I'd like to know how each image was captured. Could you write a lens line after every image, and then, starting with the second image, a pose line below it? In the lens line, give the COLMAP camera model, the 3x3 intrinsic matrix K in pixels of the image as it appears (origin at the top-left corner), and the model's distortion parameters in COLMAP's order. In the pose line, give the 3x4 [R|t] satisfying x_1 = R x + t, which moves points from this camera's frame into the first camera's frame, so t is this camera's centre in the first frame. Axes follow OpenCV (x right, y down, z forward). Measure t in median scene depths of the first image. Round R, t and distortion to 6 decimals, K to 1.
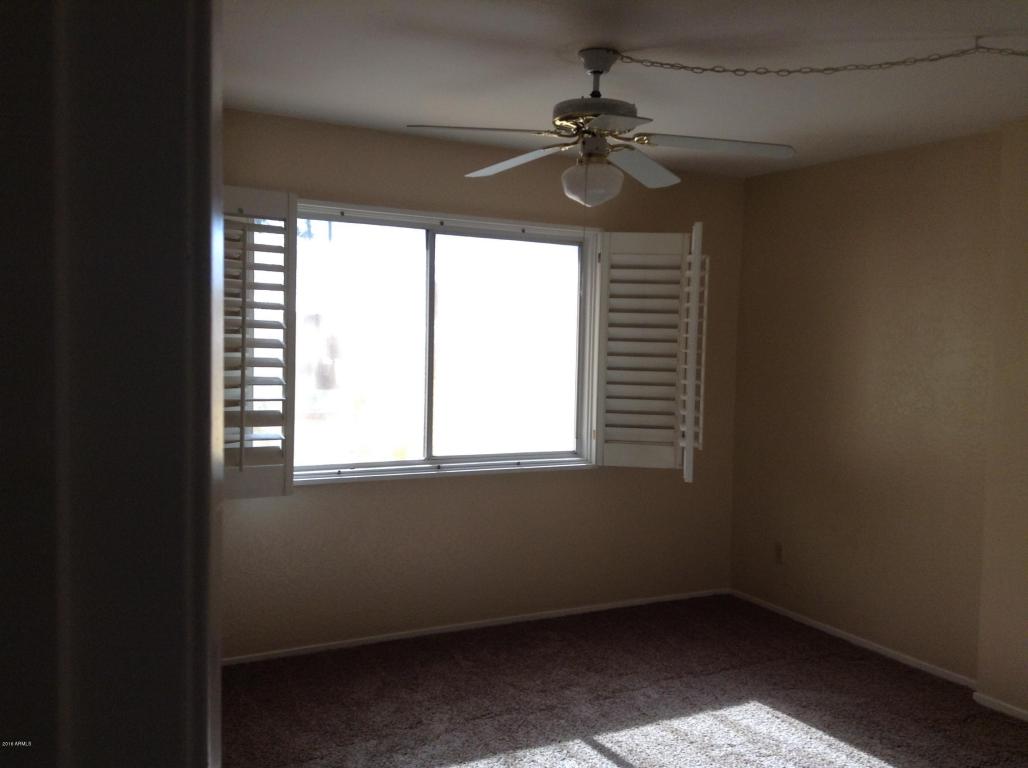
lens RADIAL K [[926.4, 0, 514.0], [0, 926.4, 384.0], [0, 0, 1]] dist [0.005975, 0.007016]
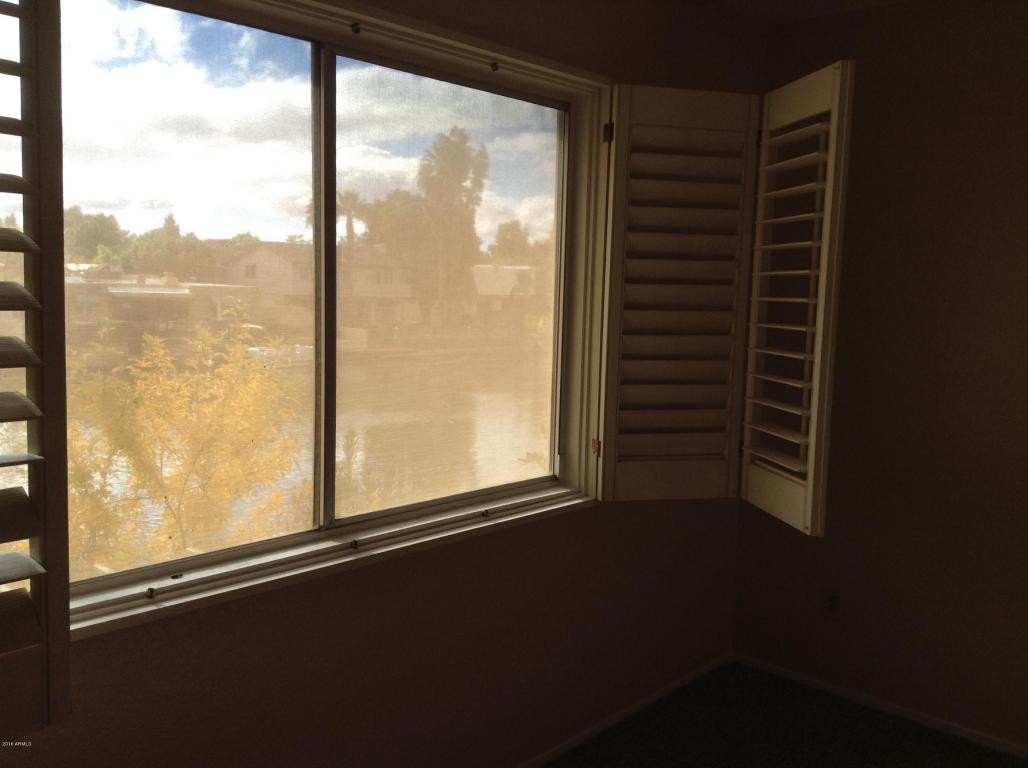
lens RADIAL K [[926.4, 0, 514.0], [0, 926.4, 384.0], [0, 0, 1]] dist [0.005975, 0.007016]
pose [[0.938597, -0.034485, 0.343288, -0.158530], [0.008777, 0.997057, 0.076161, -0.028596], [-0.344904, -0.068471, 0.936137, 0.494078]]
